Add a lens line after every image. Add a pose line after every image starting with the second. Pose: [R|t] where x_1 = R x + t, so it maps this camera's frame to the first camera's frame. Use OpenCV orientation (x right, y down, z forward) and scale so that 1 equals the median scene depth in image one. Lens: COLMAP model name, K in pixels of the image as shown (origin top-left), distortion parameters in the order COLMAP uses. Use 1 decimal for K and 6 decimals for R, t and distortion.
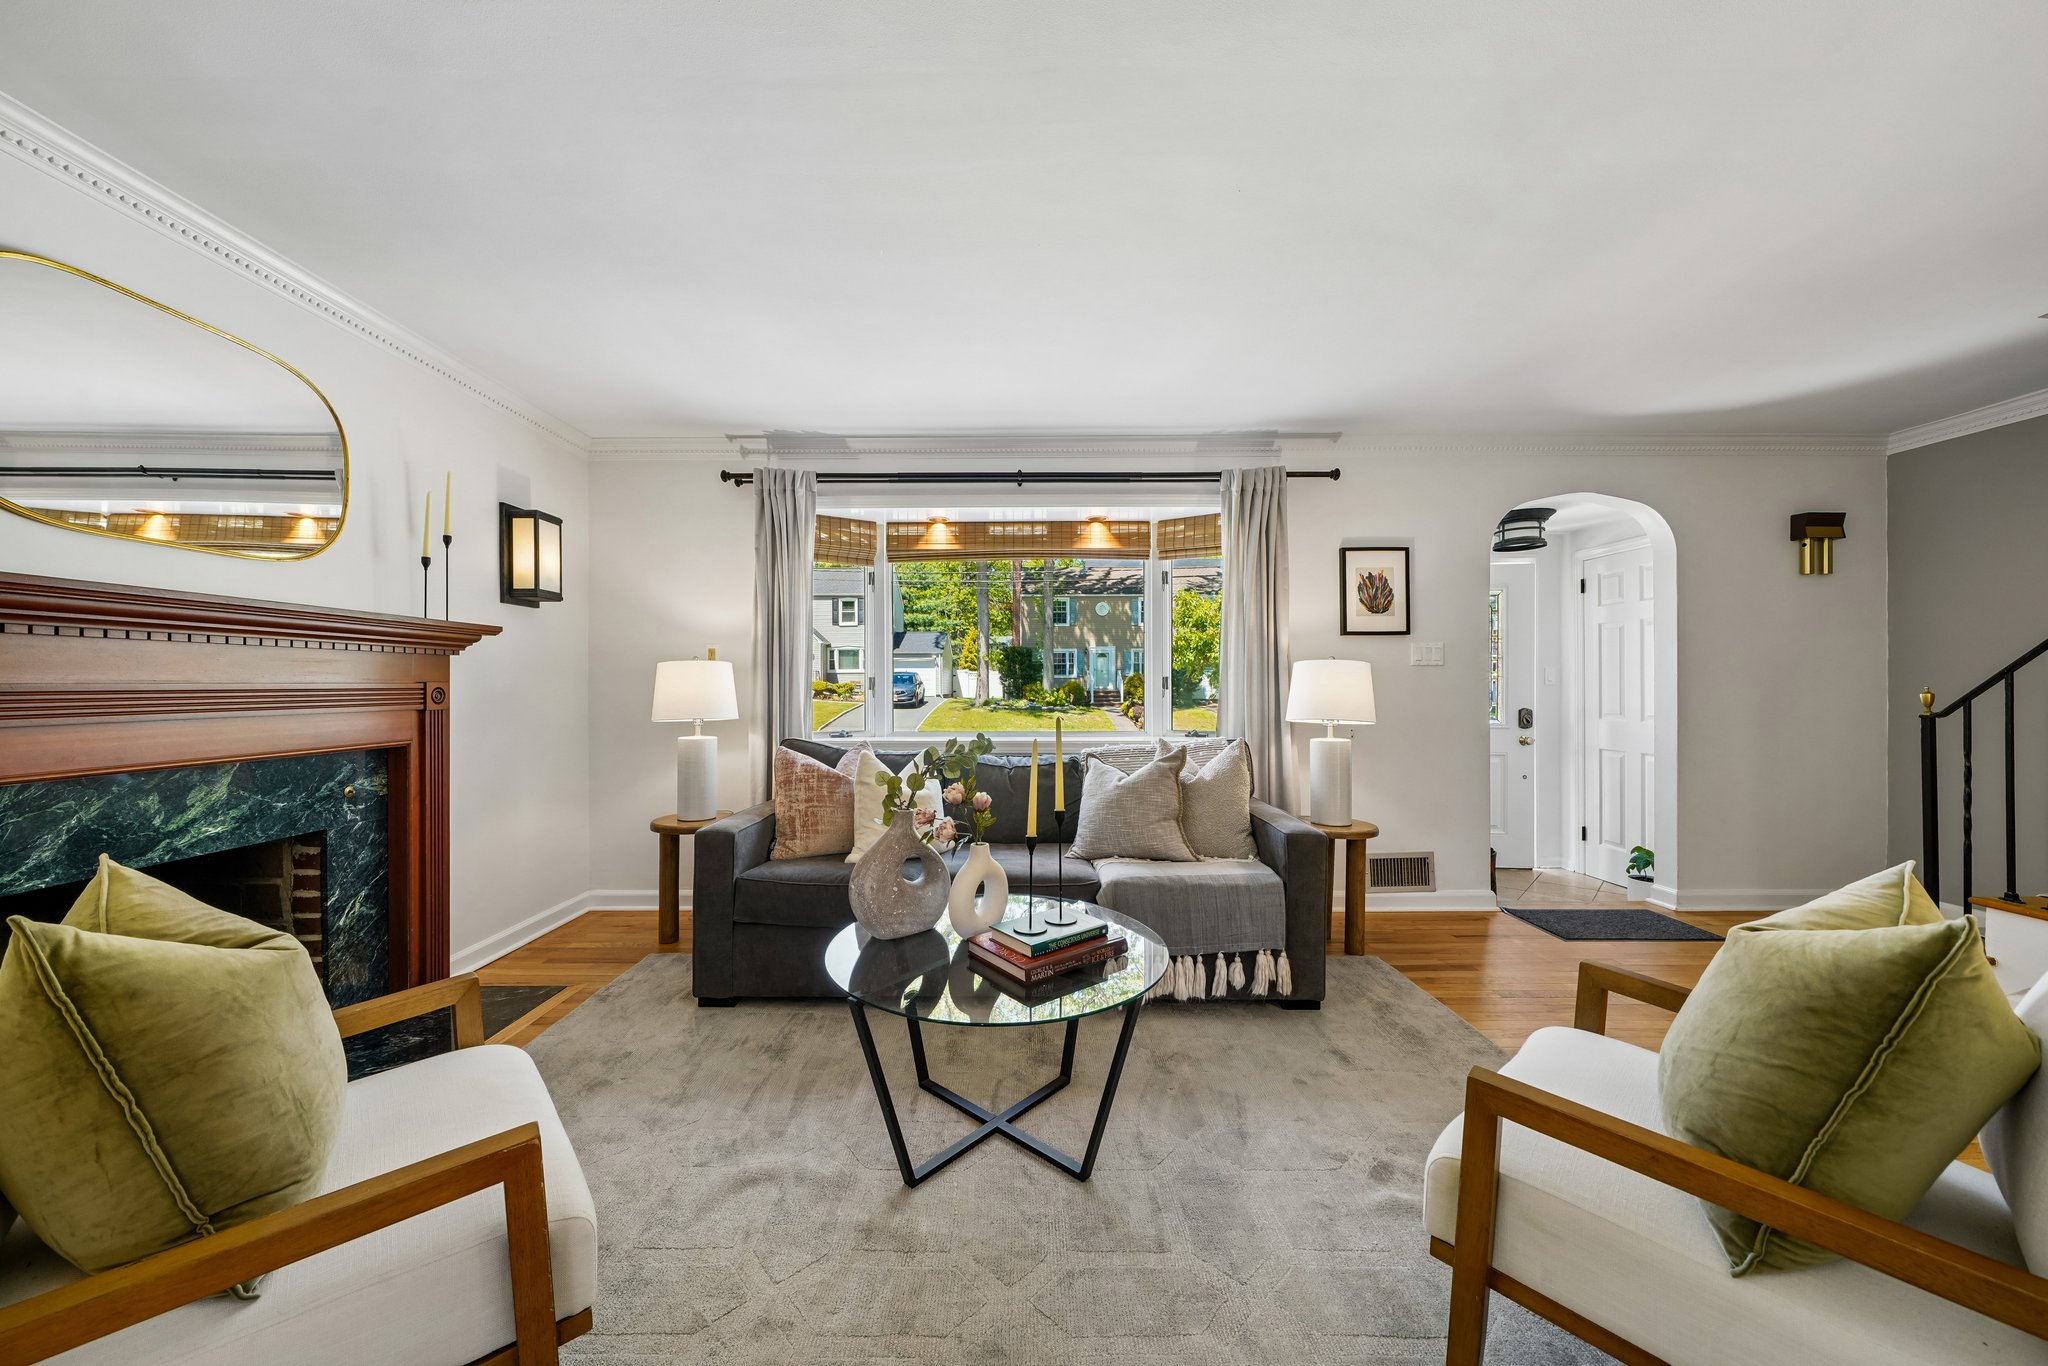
lens RADIAL K [[704.3, 0, 1010.8], [0, 704.3, 690.7], [0, 0, 1]] dist [-0.000754, -0.000087]
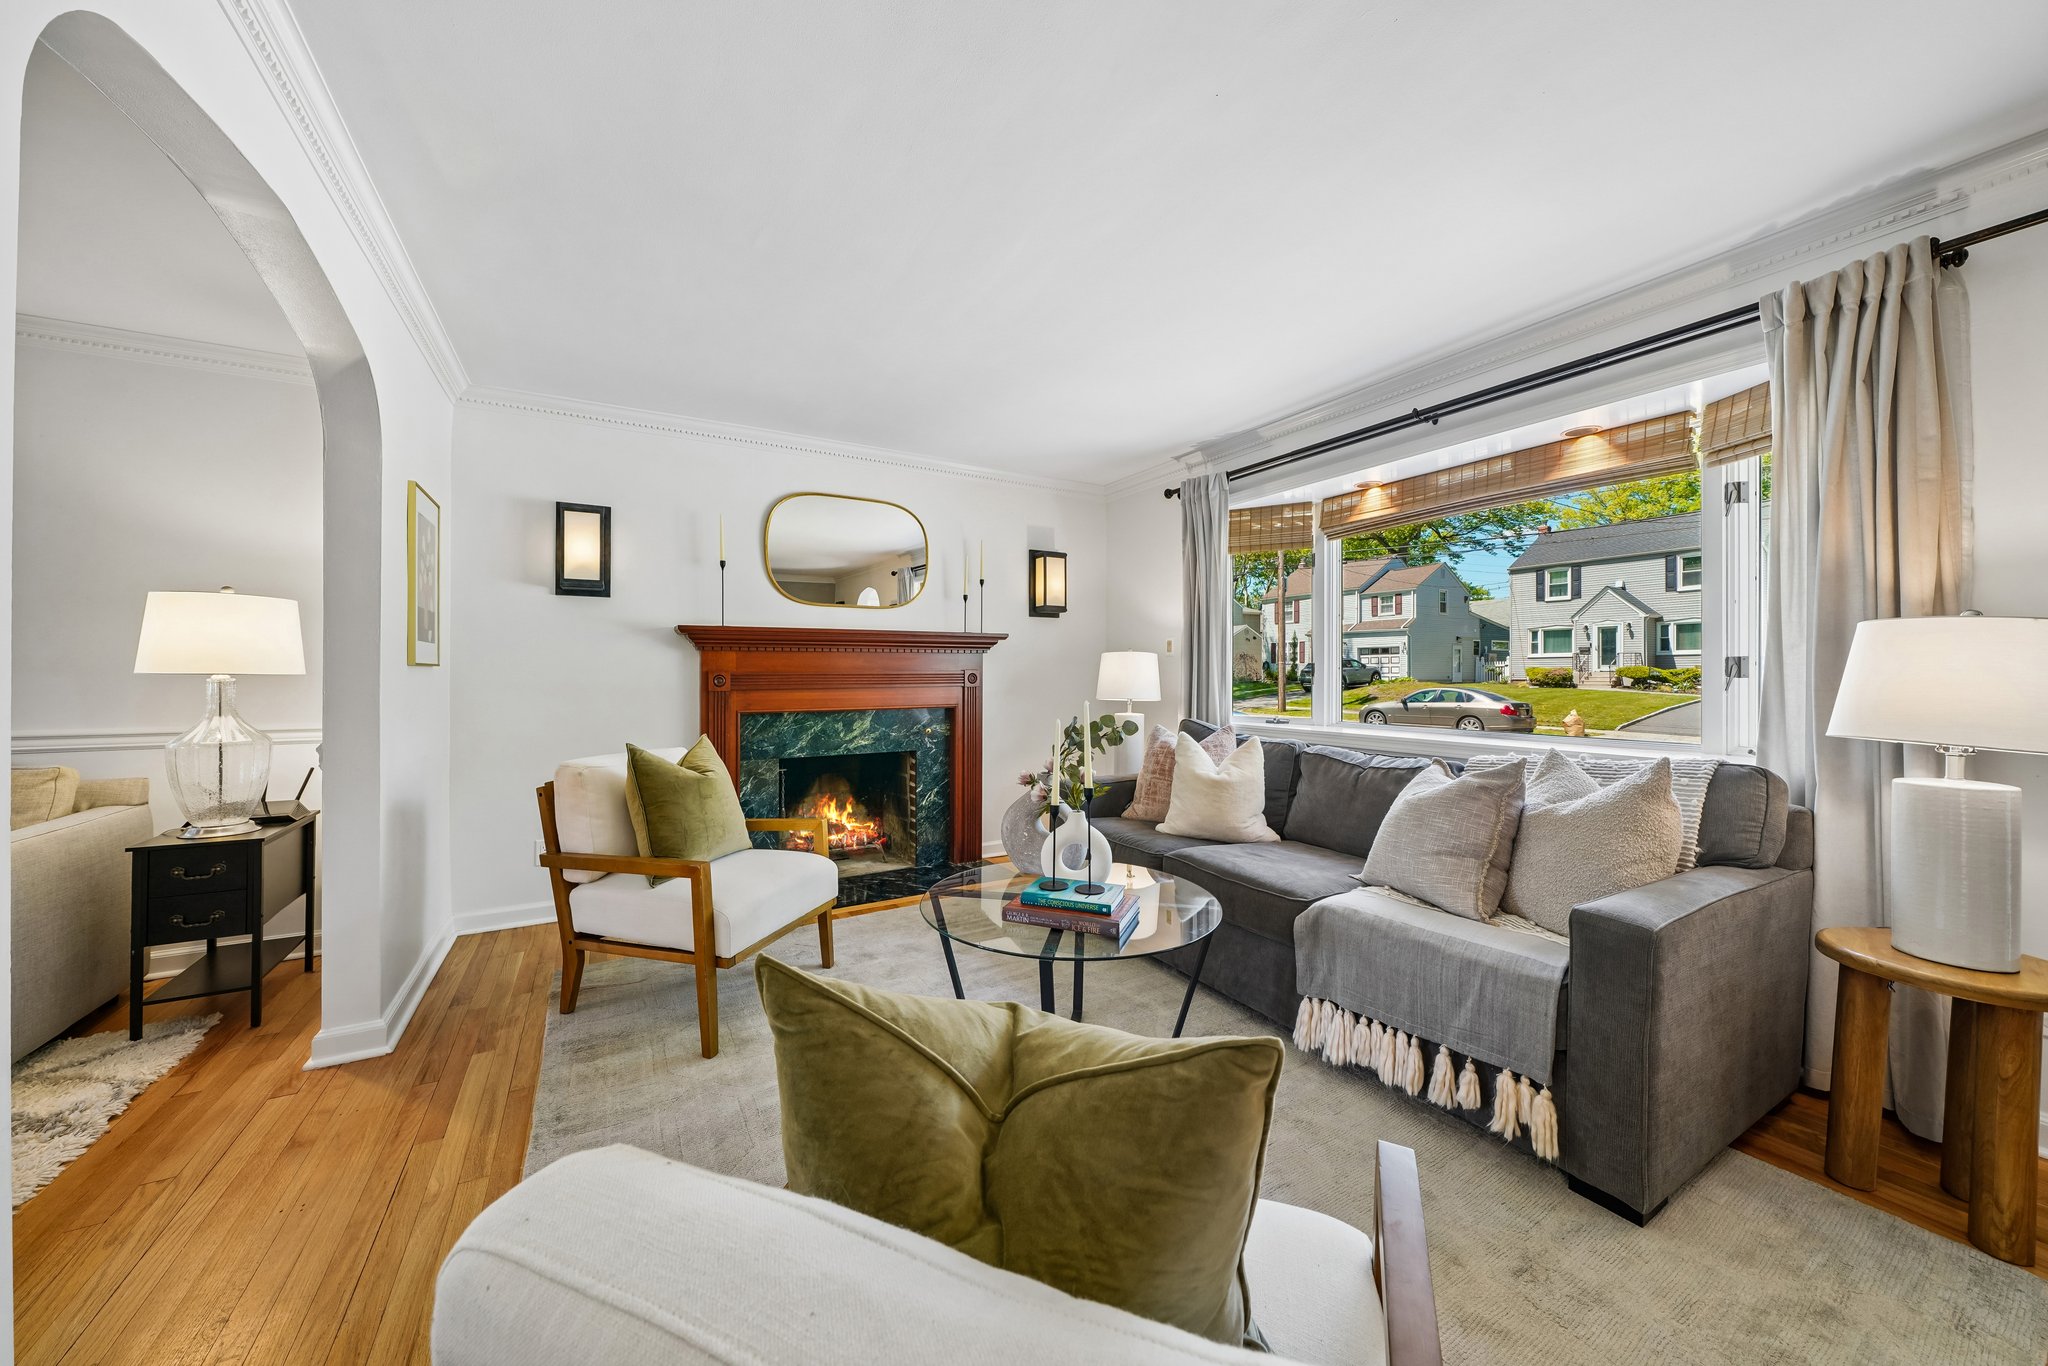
lens RADIAL K [[709.9, 0, 1012.1], [0, 709.9, 674.7], [0, 0, 1]] dist [-0.001362, -0.000210]
pose [[0.506495, 0.002711, -0.862239, 0.527326], [-0.005837, 0.999983, -0.000285, -0.001221], [0.862223, 0.005177, 0.506502, 0.194294]]
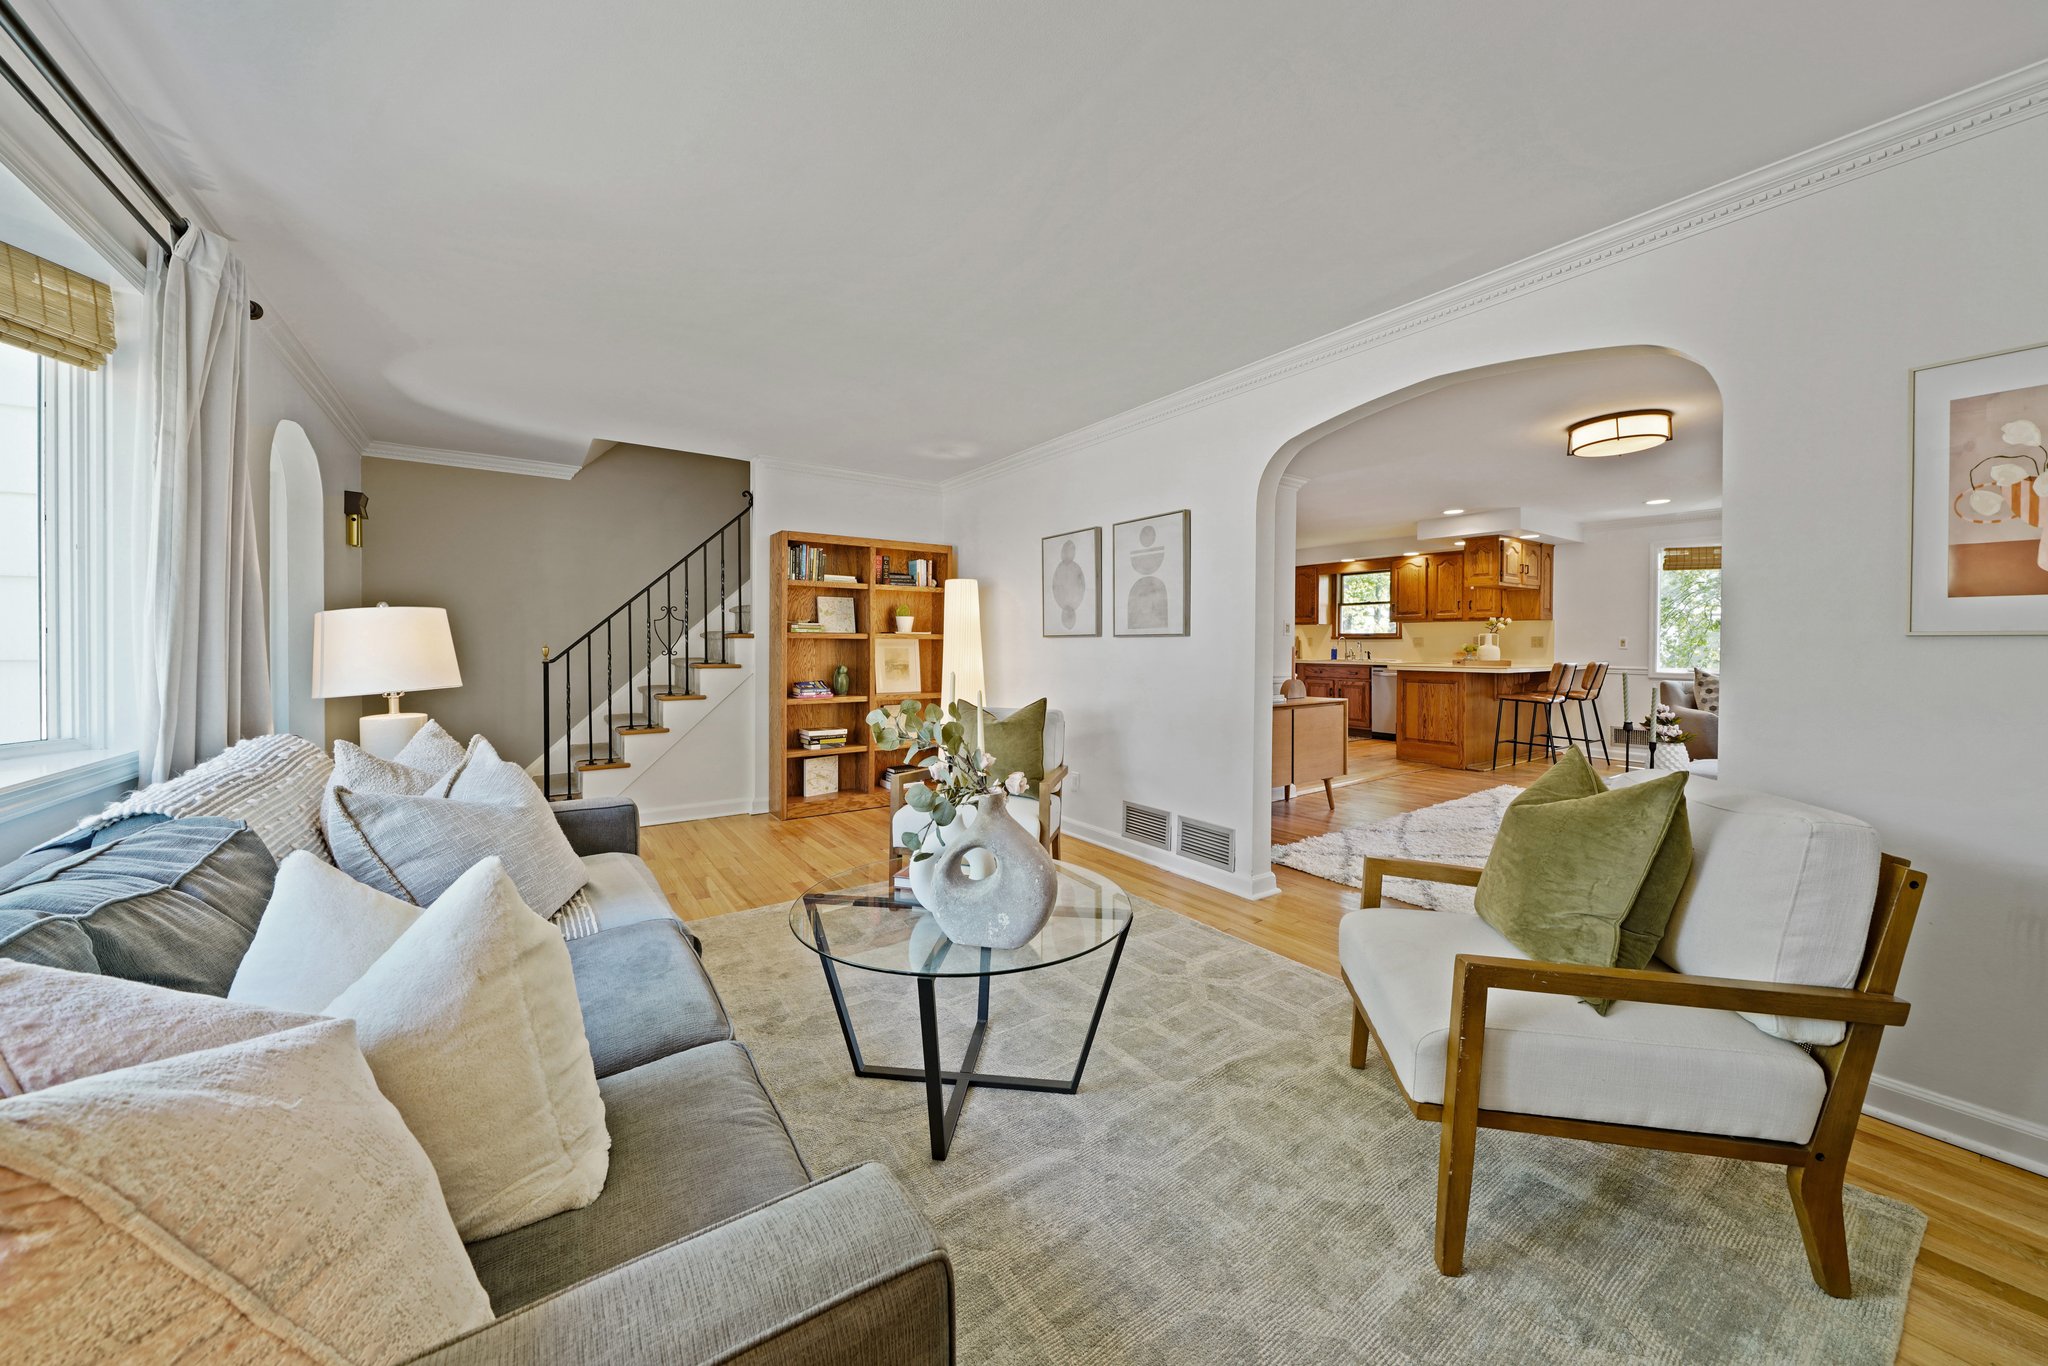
lens RADIAL K [[728.7, 0, 1020.8], [0, 728.7, 650.0], [0, 0, 1]] dist [-0.000571, -0.000038]
pose [[-0.587022, -0.007227, 0.809539, -0.519854], [0.002730, 0.999937, 0.010907, -0.005768], [-0.809566, 0.008612, -0.586965, 0.896225]]
